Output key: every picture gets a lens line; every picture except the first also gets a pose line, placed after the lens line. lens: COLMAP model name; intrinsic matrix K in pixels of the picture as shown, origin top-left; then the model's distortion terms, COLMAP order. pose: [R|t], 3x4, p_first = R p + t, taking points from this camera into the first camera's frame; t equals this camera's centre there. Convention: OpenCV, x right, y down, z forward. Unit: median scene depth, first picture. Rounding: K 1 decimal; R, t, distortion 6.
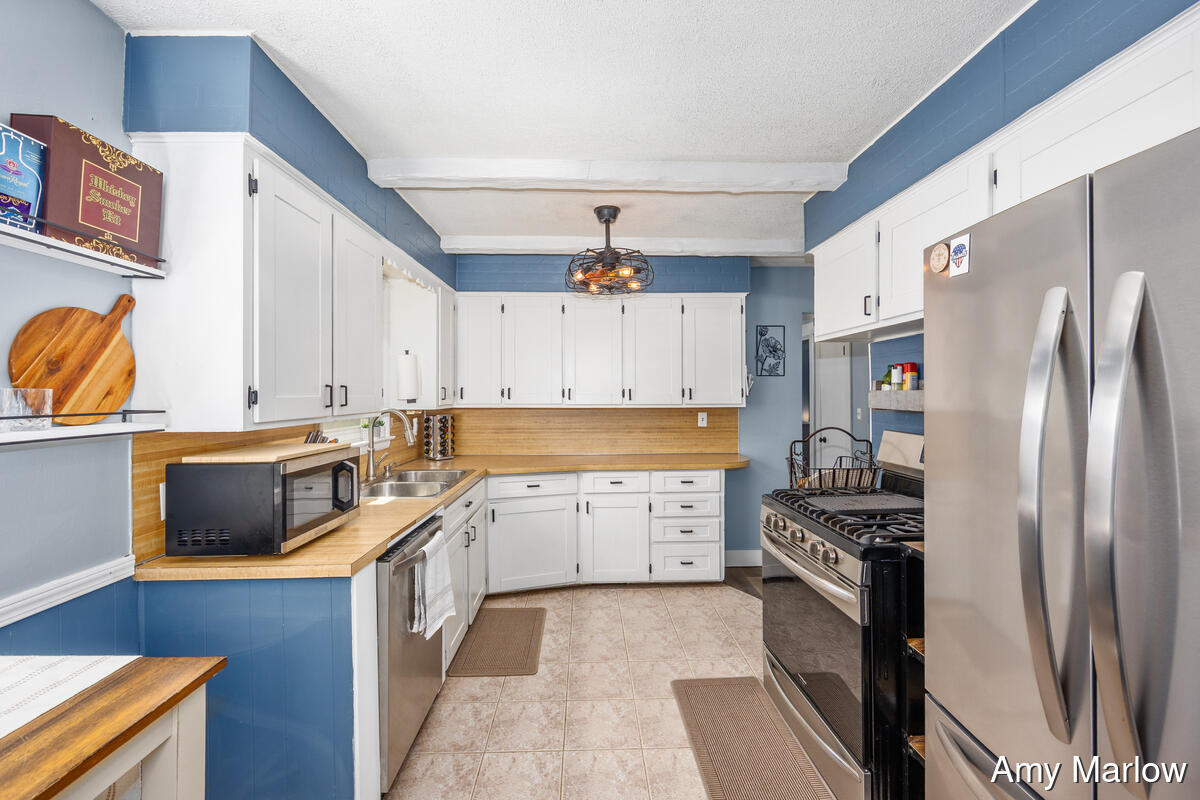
lens RADIAL K [[482.2, 0, 599.4], [0, 482.2, 393.7], [0, 0, 1]] dist [-0.010328, -0.000200]
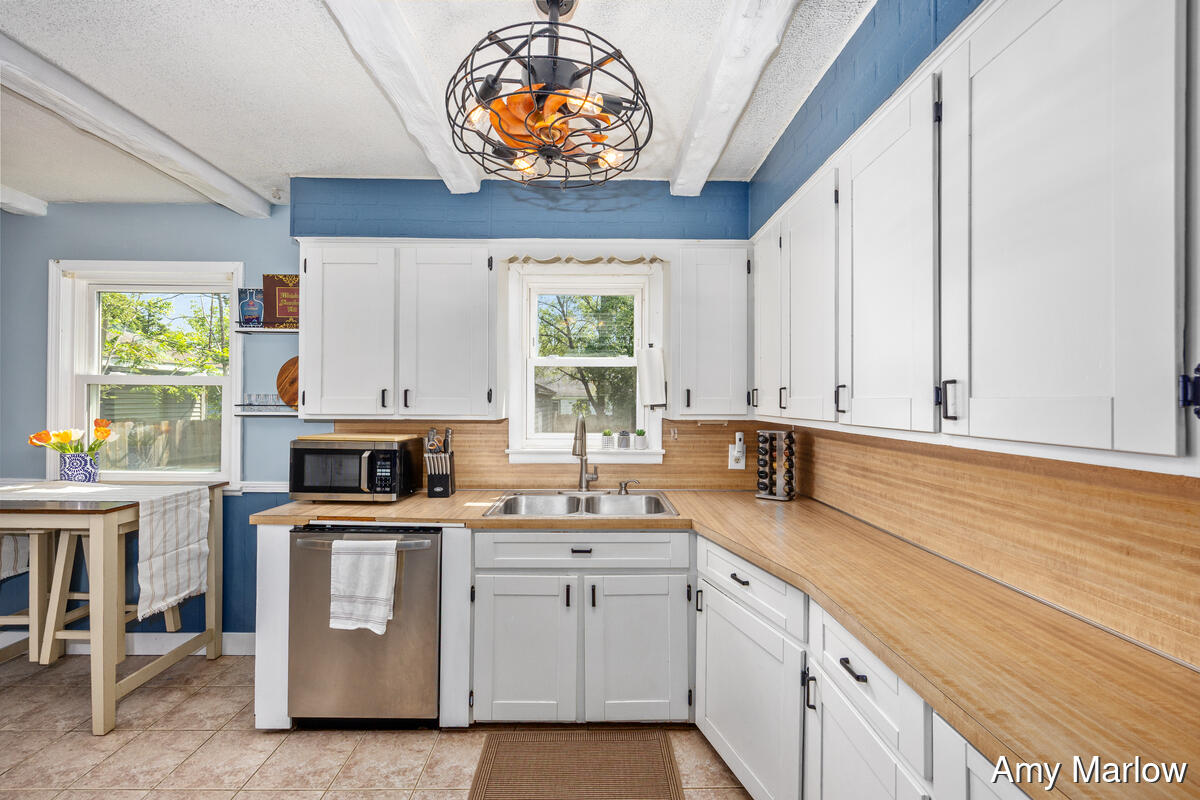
lens RADIAL K [[482.2, 0, 599.2], [0, 482.2, 394.8], [0, 0, 1]] dist [-0.010328, -0.000200]
pose [[-0.009772, -0.001192, -0.999952, 1.028978], [-0.003033, 0.999995, -0.001163, -0.006333], [0.999948, 0.003022, -0.009775, 2.364069]]
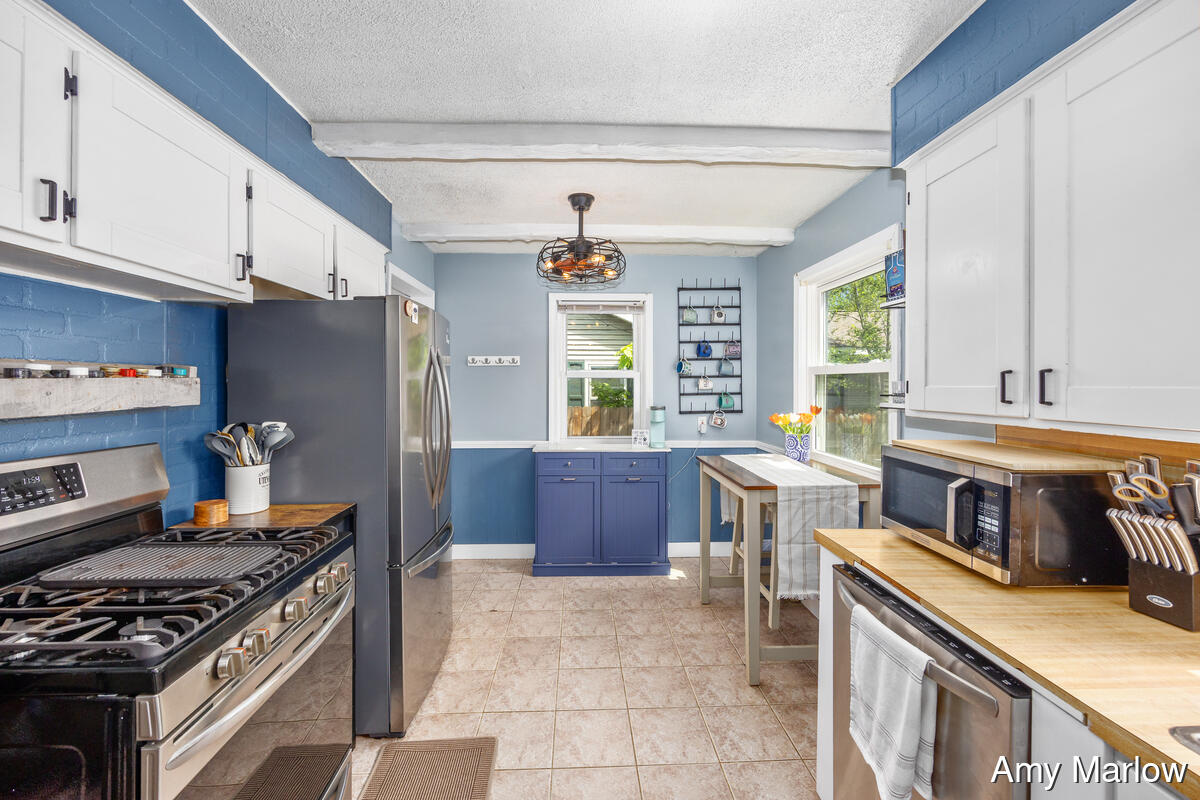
lens RADIAL K [[482.2, 0, 602.7], [0, 482.2, 386.2], [0, 0, 1]] dist [-0.010328, -0.000200]
pose [[-0.999702, 0.005229, -0.023829, 0.029576], [0.005192, 0.999985, 0.001600, -0.000308], [0.023837, 0.001476, -0.999715, 2.494065]]
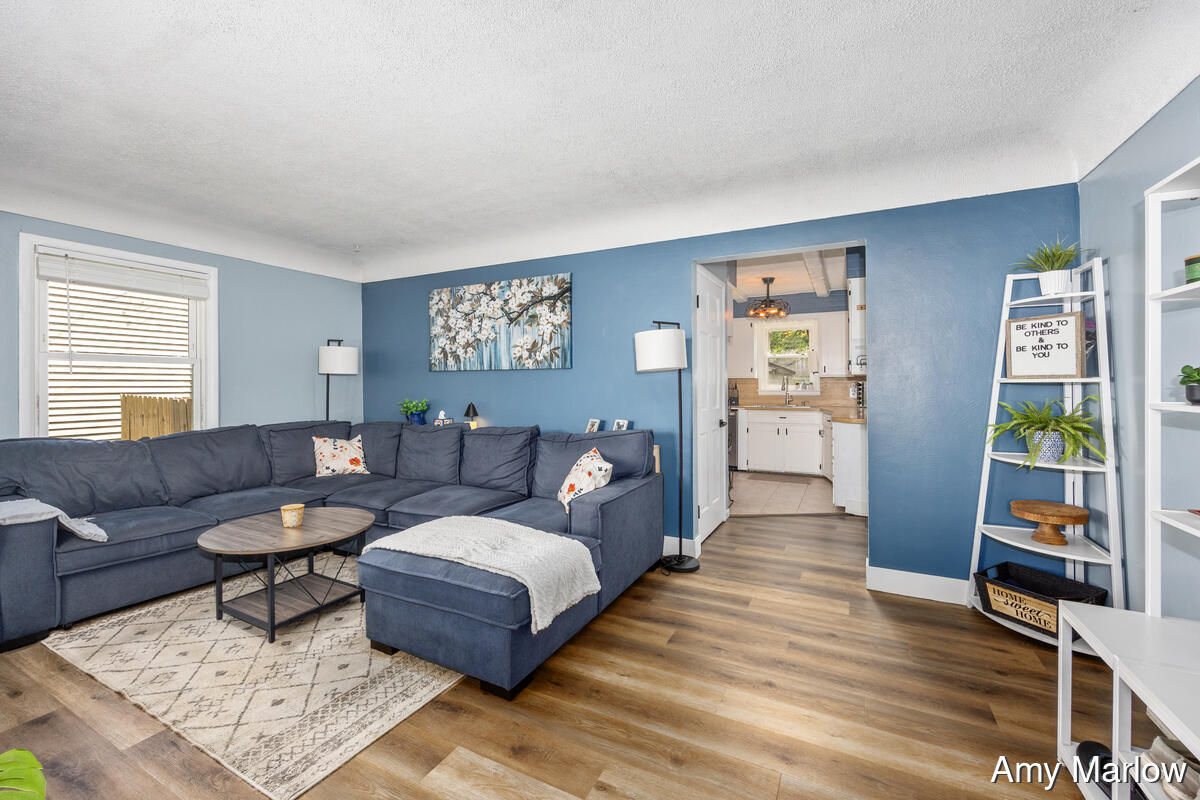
lens RADIAL K [[482.2, 0, 600.3], [0, 482.2, 392.9], [0, 0, 1]] dist [-0.010328, -0.000200]
pose [[-0.483419, 0.011583, -0.875313, 4.944932], [0.012022, 0.999906, 0.006593, 0.204872], [0.875307, -0.007336, -0.483513, 3.090964]]
